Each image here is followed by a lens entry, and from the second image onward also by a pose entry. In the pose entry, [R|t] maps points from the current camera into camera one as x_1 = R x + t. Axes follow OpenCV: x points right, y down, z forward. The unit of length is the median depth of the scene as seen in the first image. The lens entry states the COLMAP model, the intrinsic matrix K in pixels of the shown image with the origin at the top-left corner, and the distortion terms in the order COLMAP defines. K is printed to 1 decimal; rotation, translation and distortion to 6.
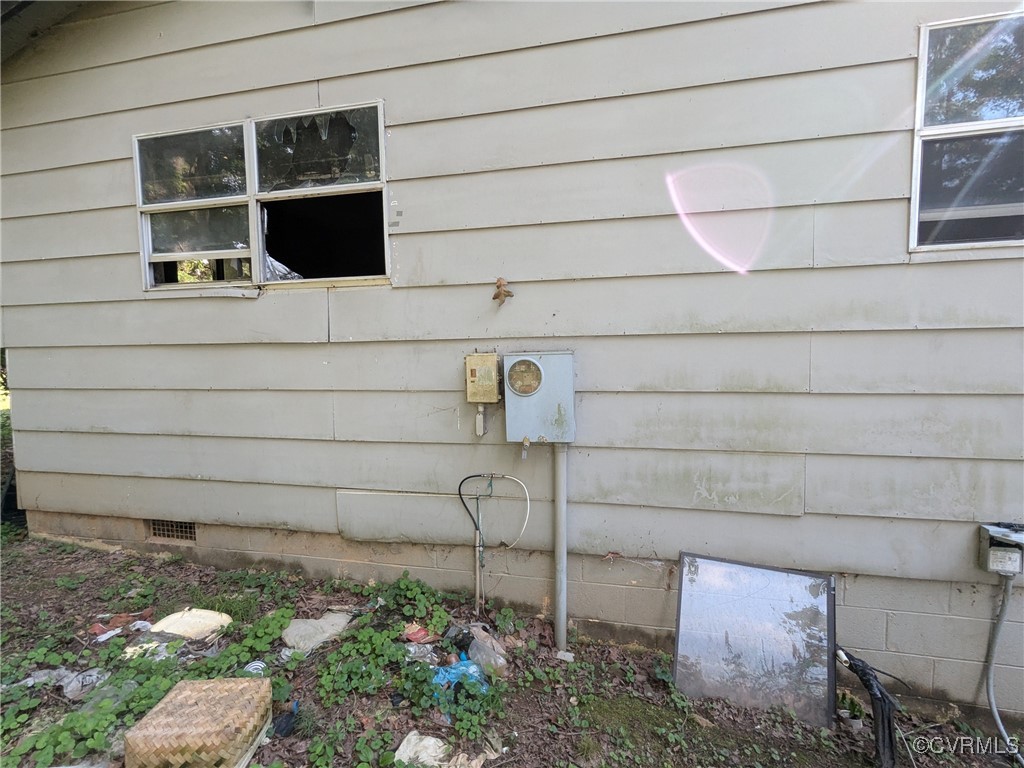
lens RADIAL K [[483.2, 0, 513.4], [0, 483.2, 380.8], [0, 0, 1]] dist [0.002035, -0.000124]
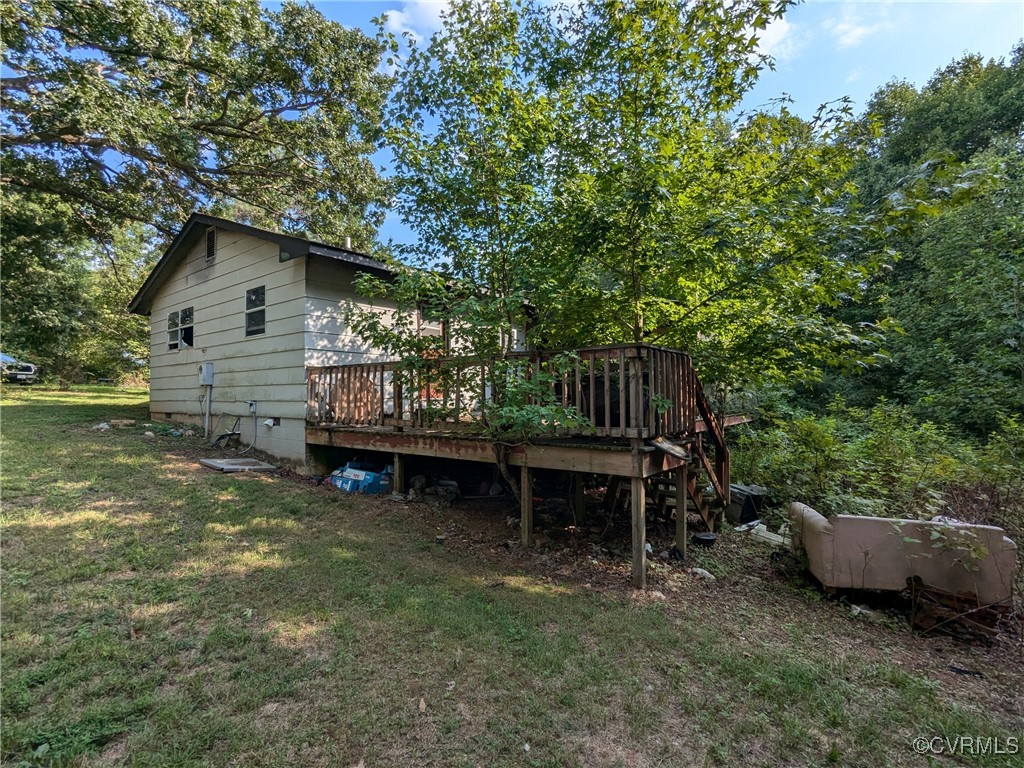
lens RADIAL K [[483.2, 0, 513.4], [0, 483.2, 380.8], [0, 0, 1]] dist [0.002035, -0.000124]
pose [[0.910120, -0.016330, -0.414022, 3.512125], [-0.007156, 0.998455, -0.055112, 0.254999], [0.414282, 0.053122, 0.908597, -1.435042]]
